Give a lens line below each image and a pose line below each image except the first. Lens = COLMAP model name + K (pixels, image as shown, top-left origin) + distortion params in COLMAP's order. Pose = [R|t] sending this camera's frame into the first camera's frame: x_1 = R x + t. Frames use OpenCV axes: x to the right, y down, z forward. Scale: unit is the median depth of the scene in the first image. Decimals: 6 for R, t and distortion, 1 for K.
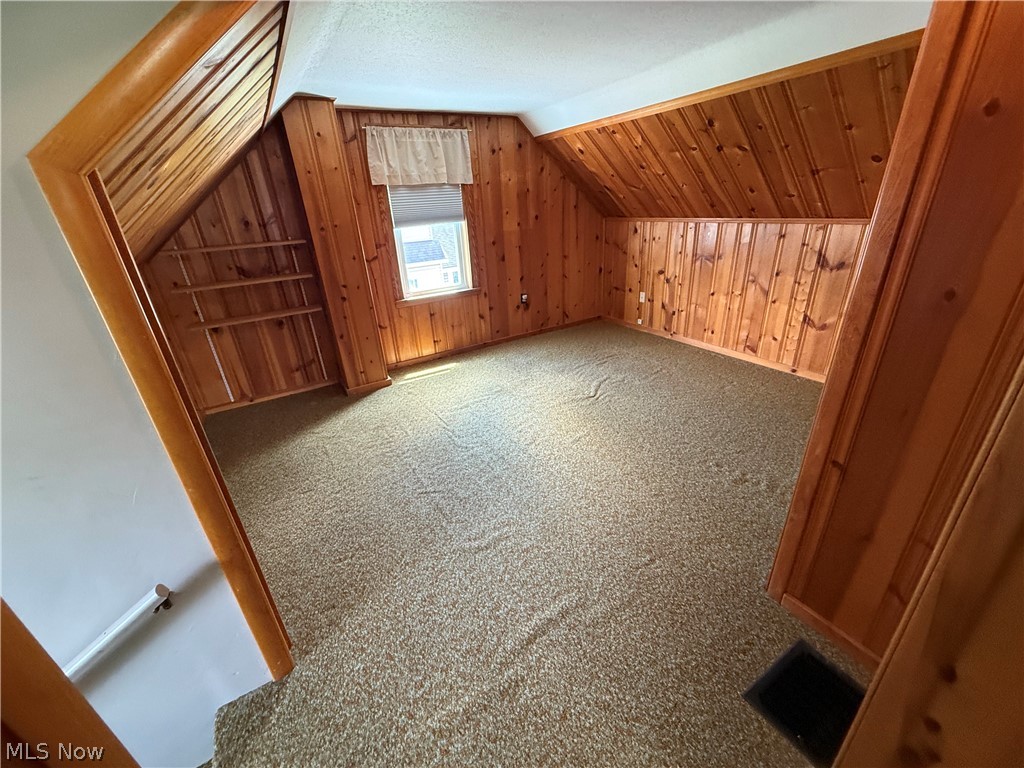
lens RADIAL K [[410.1, 0, 508.6], [0, 410.1, 386.3], [0, 0, 1]] dist [-0.002821, -0.000371]
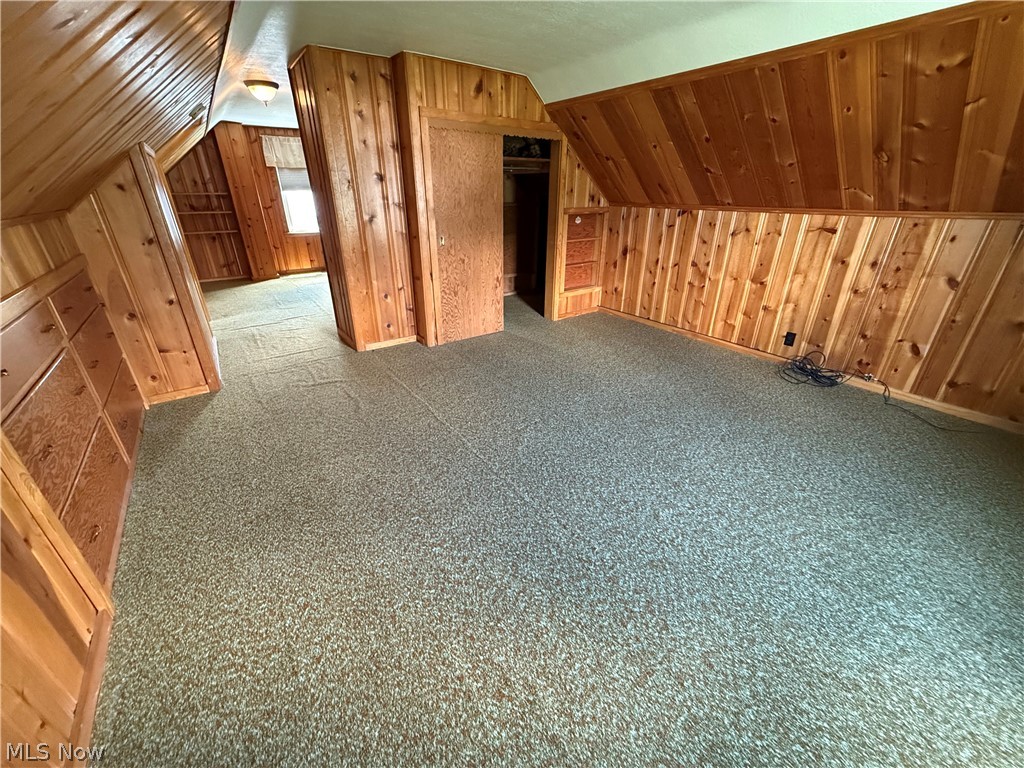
lens RADIAL K [[410.1, 0, 508.6], [0, 410.1, 386.3], [0, 0, 1]] dist [-0.002821, -0.000371]
pose [[0.995693, 0.019478, 0.090648, 0.633812], [-0.021231, 0.999605, 0.018421, 0.466349], [-0.090253, -0.020266, 0.995713, -1.007477]]
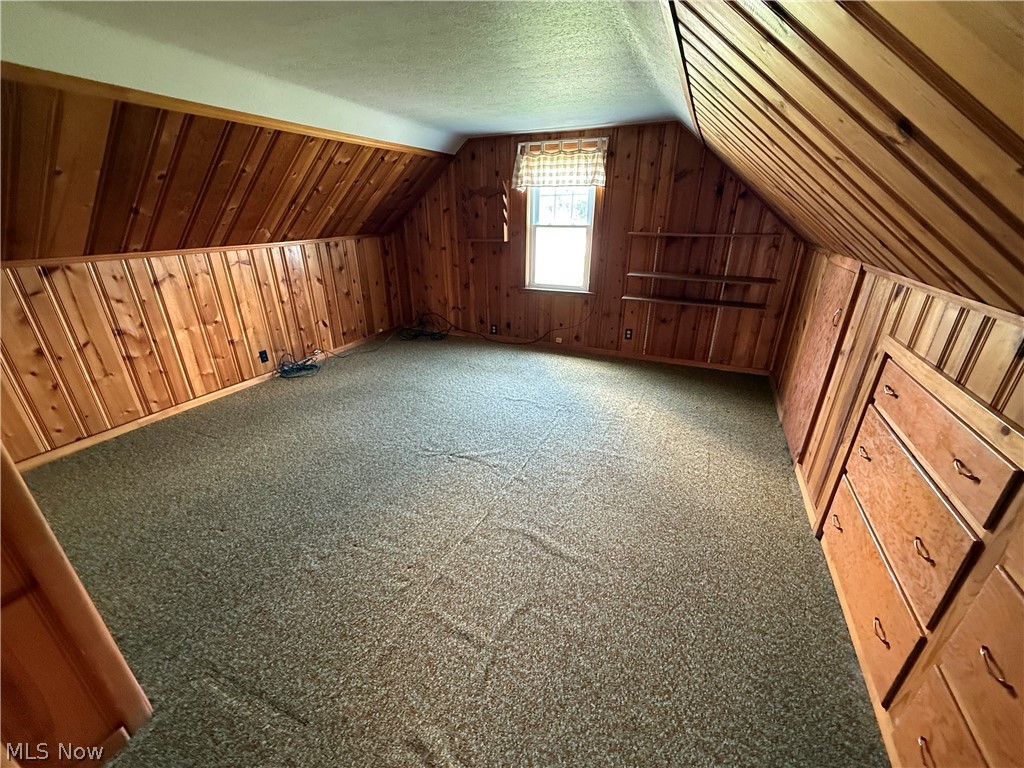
lens RADIAL K [[410.1, 0, 508.6], [0, 410.1, 386.3], [0, 0, 1]] dist [-0.002821, -0.000371]
pose [[-0.560731, -0.265210, 0.784375, -0.853020], [0.372424, 0.765297, 0.524996, -0.643131], [-0.739514, 0.586501, -0.330355, 1.419020]]
